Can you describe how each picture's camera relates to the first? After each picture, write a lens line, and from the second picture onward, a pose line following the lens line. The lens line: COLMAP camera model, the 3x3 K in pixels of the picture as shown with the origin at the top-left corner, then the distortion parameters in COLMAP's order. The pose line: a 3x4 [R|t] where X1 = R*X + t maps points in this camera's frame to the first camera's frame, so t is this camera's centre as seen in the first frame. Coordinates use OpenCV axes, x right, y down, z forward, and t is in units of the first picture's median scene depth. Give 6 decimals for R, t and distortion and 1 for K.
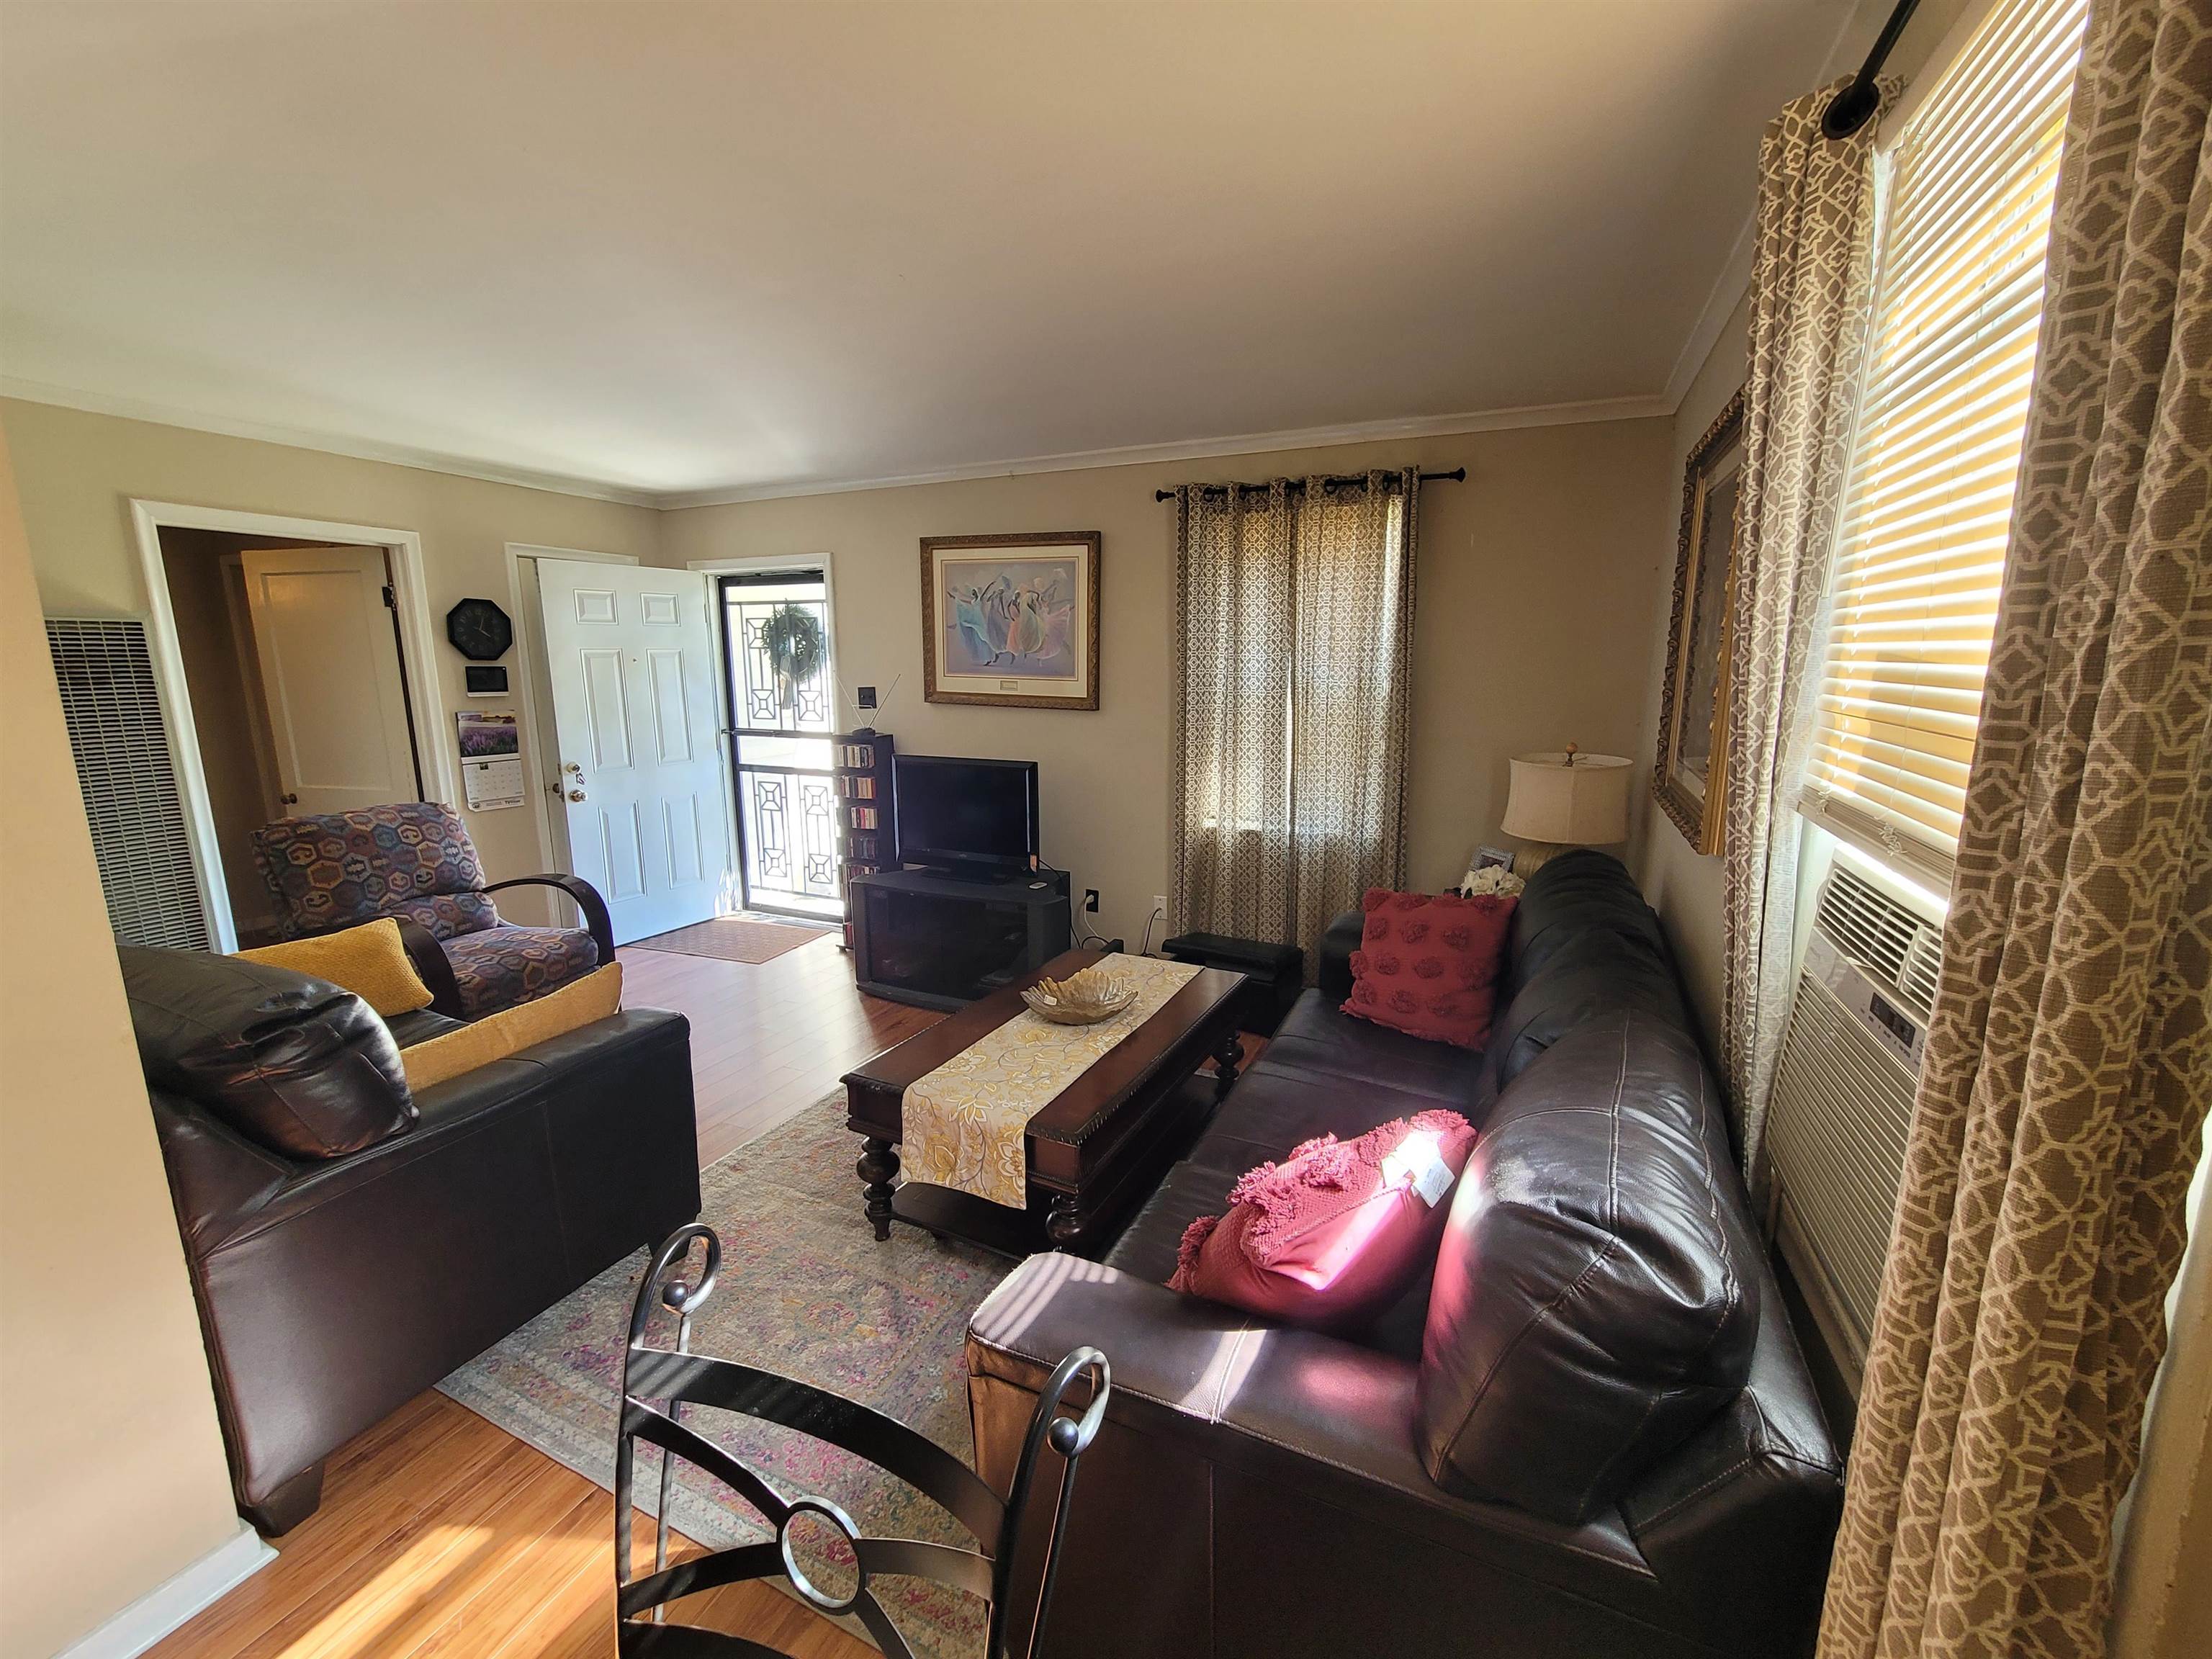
lens RADIAL K [[909.9, 0, 1121.8], [0, 909.9, 833.5], [0, 0, 1]] dist [-0.002373, 0.001080]
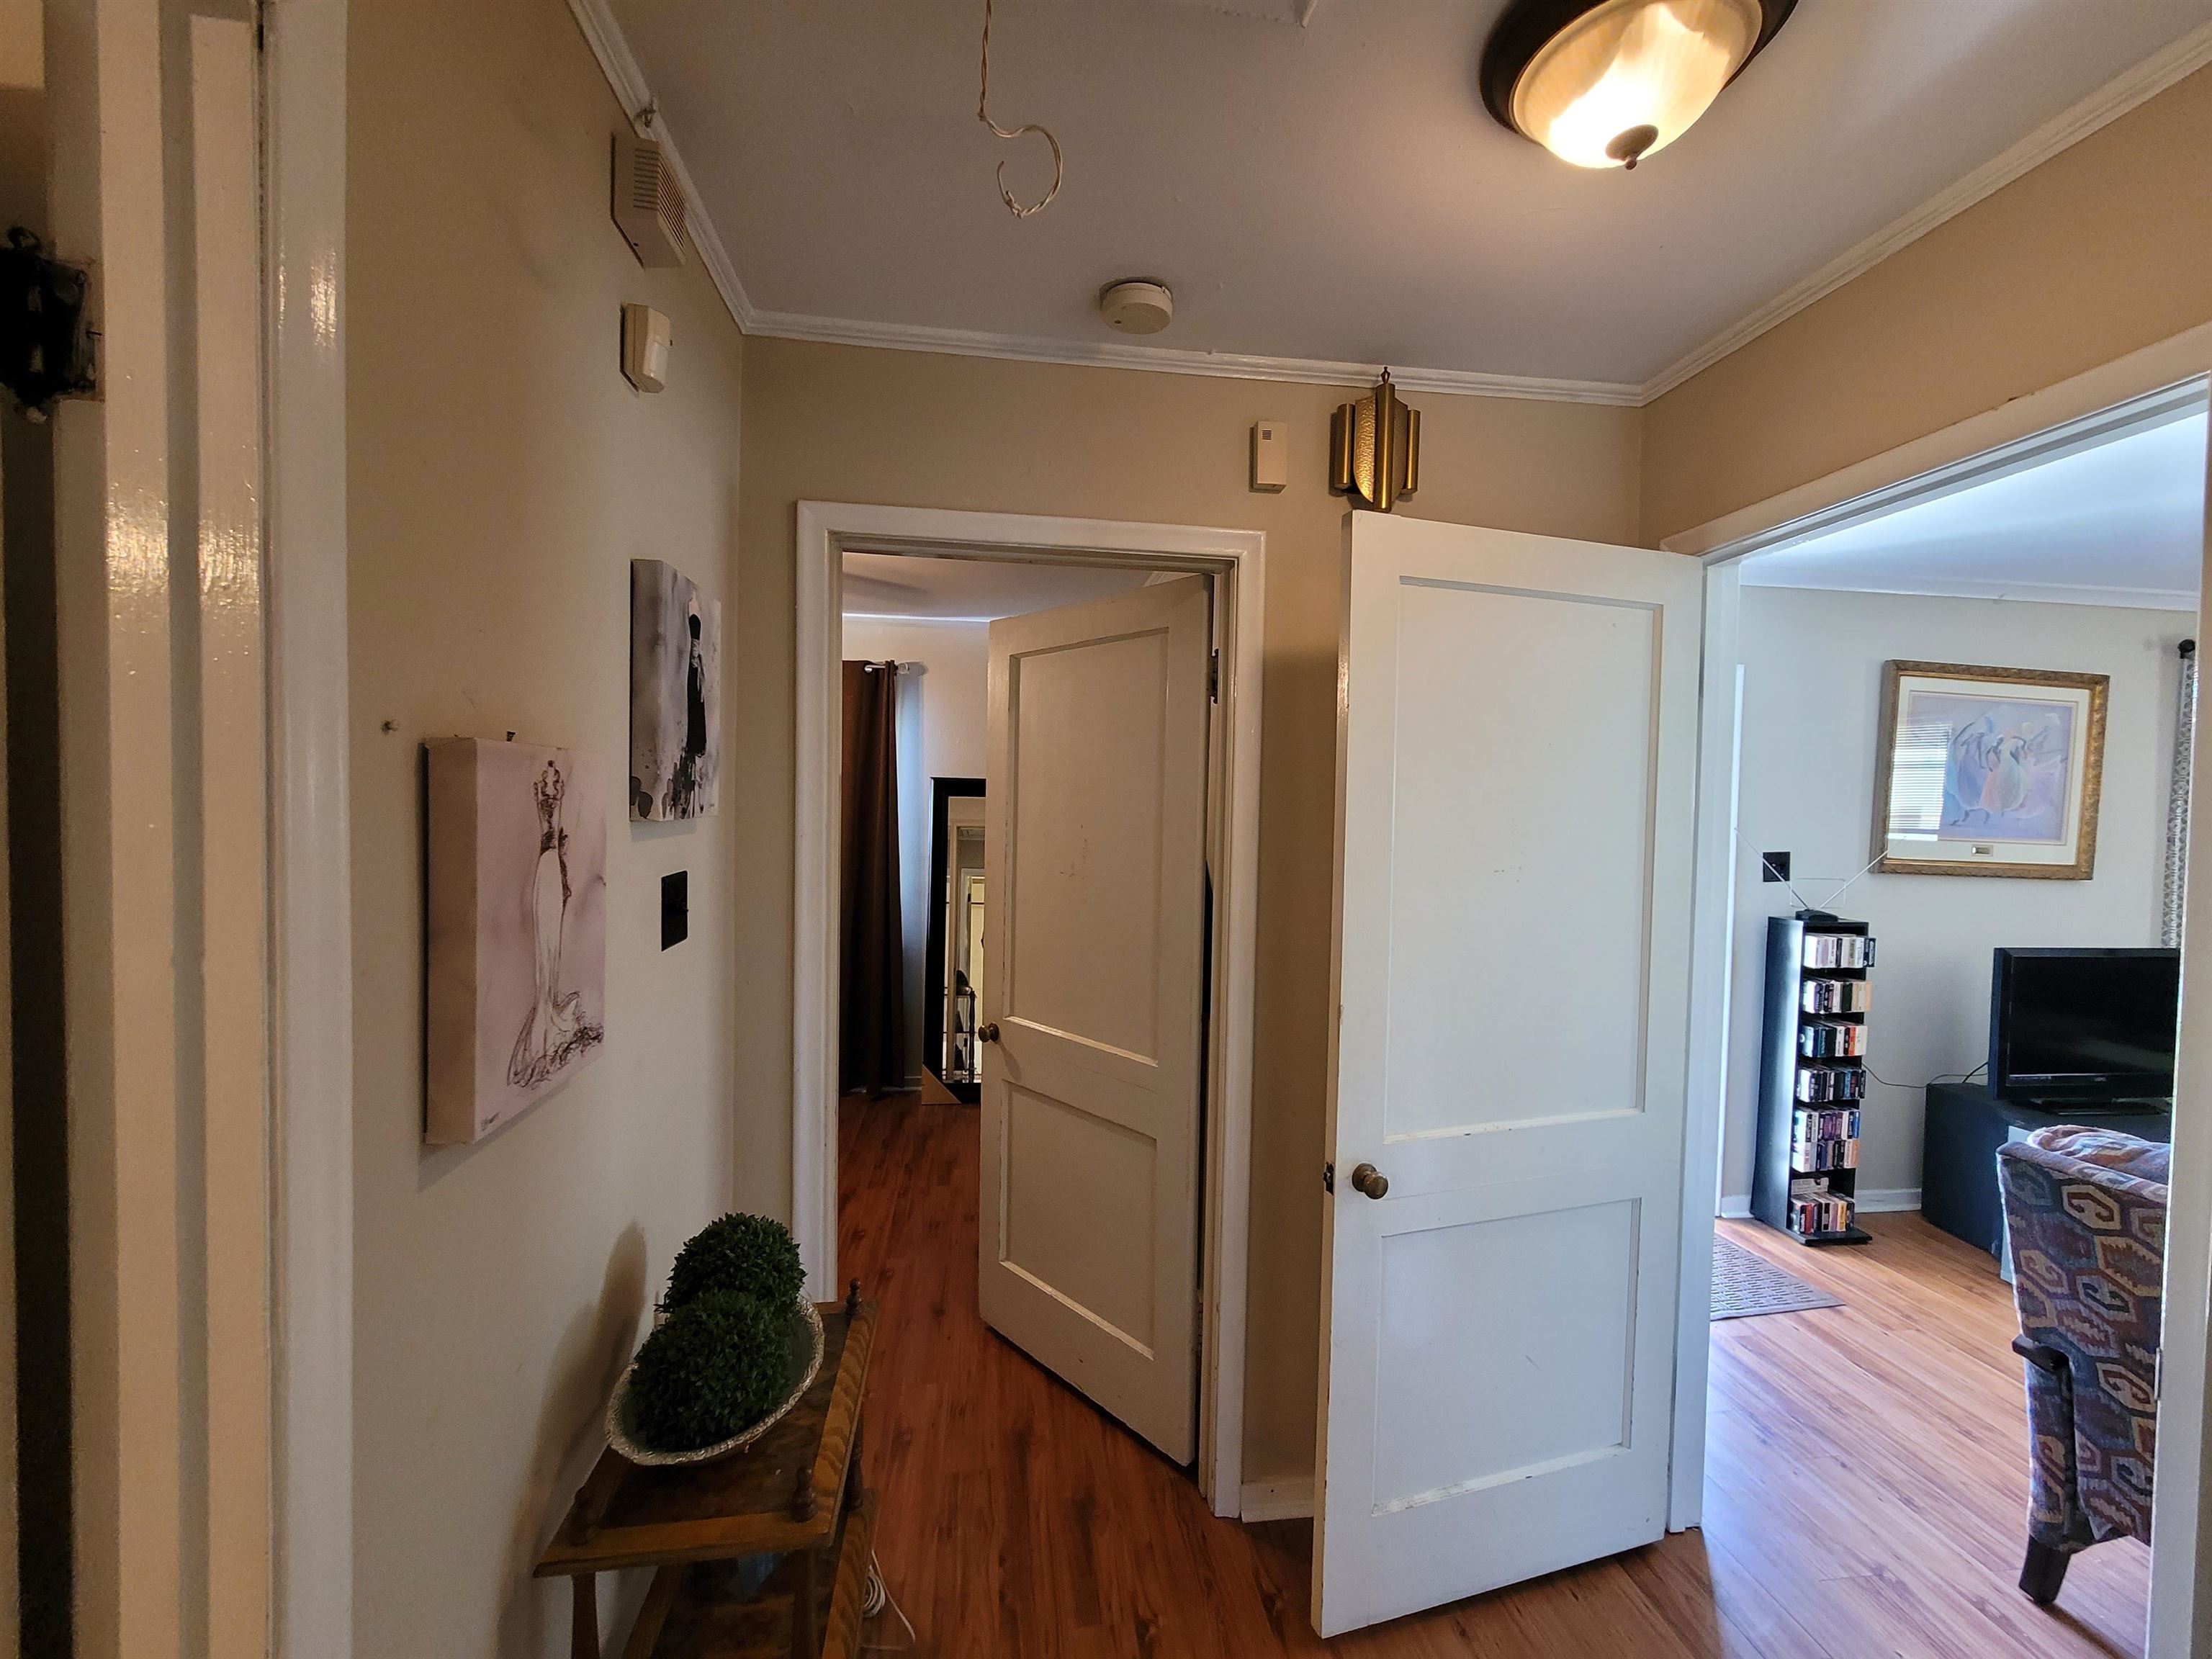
lens RADIAL K [[909.9, 0, 1115.5], [0, 909.9, 828.6], [0, 0, 1]] dist [-0.002373, 0.001080]
pose [[0.844575, 0.001510, 0.535435, -1.215672], [0.081033, 0.988117, -0.130605, -0.142239], [-0.529270, 0.153693, 0.834417, 0.751999]]
